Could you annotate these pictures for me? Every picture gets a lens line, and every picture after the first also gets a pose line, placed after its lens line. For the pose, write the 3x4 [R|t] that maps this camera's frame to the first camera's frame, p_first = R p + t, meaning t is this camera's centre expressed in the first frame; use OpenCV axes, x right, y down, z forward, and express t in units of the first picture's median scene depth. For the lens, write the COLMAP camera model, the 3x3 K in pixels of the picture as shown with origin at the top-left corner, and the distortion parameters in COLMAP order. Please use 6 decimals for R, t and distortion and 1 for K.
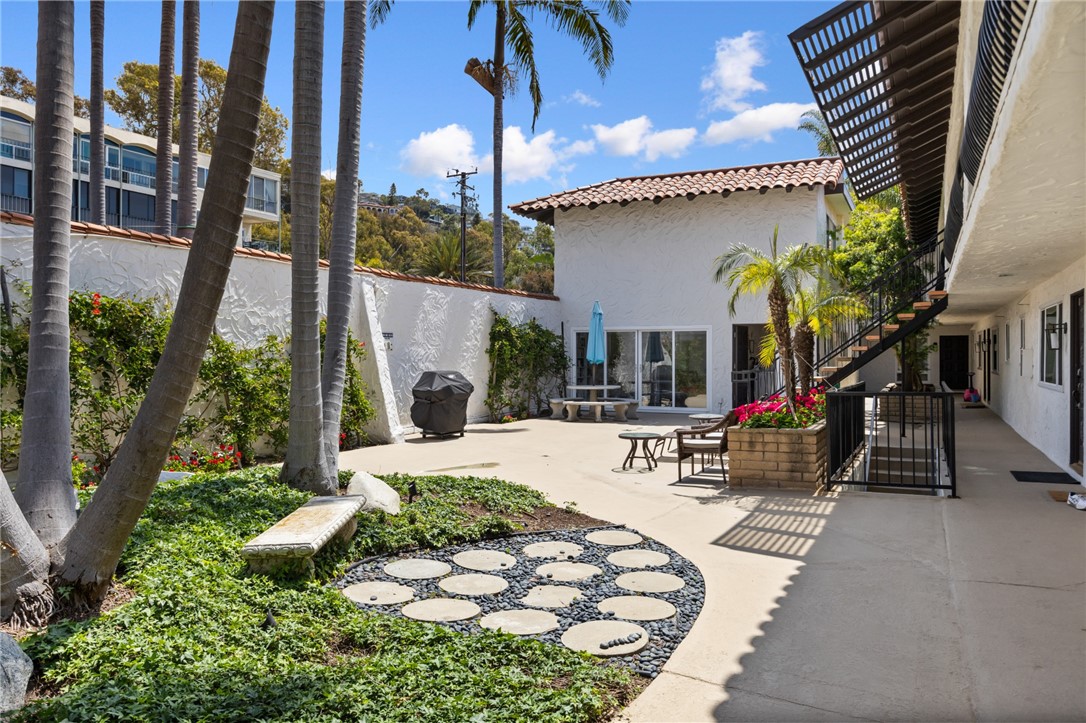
lens RADIAL K [[810.9, 0, 541.9], [0, 810.9, 356.6], [0, 0, 1]] dist [0.013627, 0.000149]
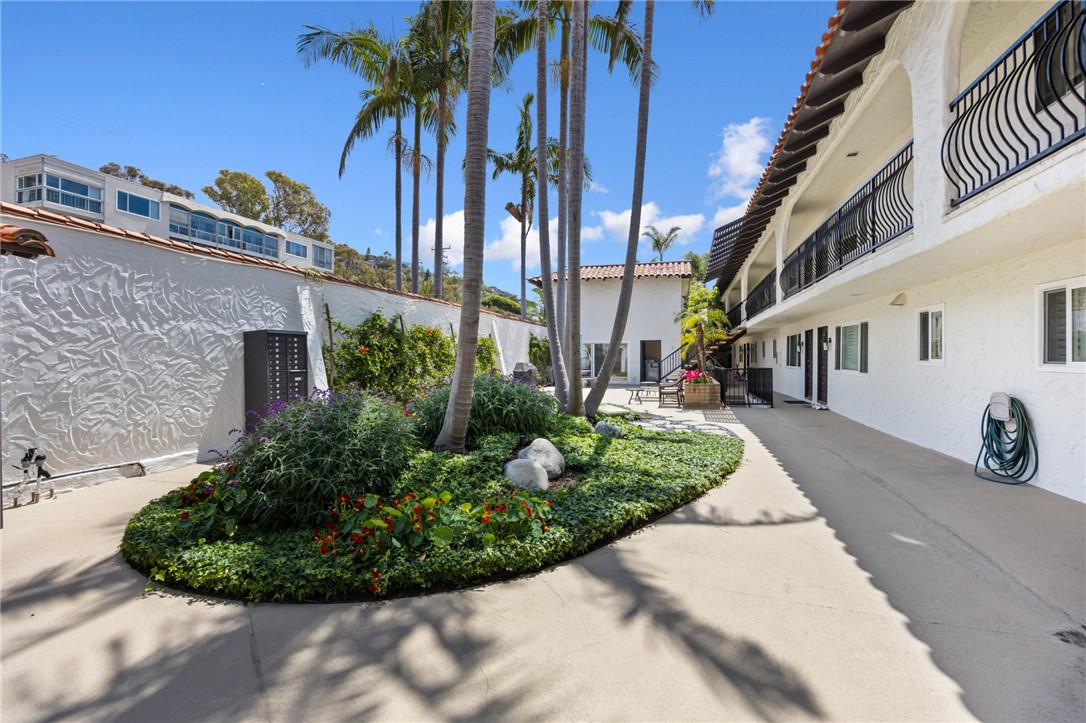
lens RADIAL K [[502.1, 0, 544.8], [0, 502.1, 360.6], [0, 0, 1]] dist [-0.003069, -0.000049]
pose [[0.984074, -0.000559, 0.177758, -0.246349], [-0.000451, 0.999984, 0.005641, 0.004934], [-0.177758, -0.005631, 0.984058, -0.227639]]
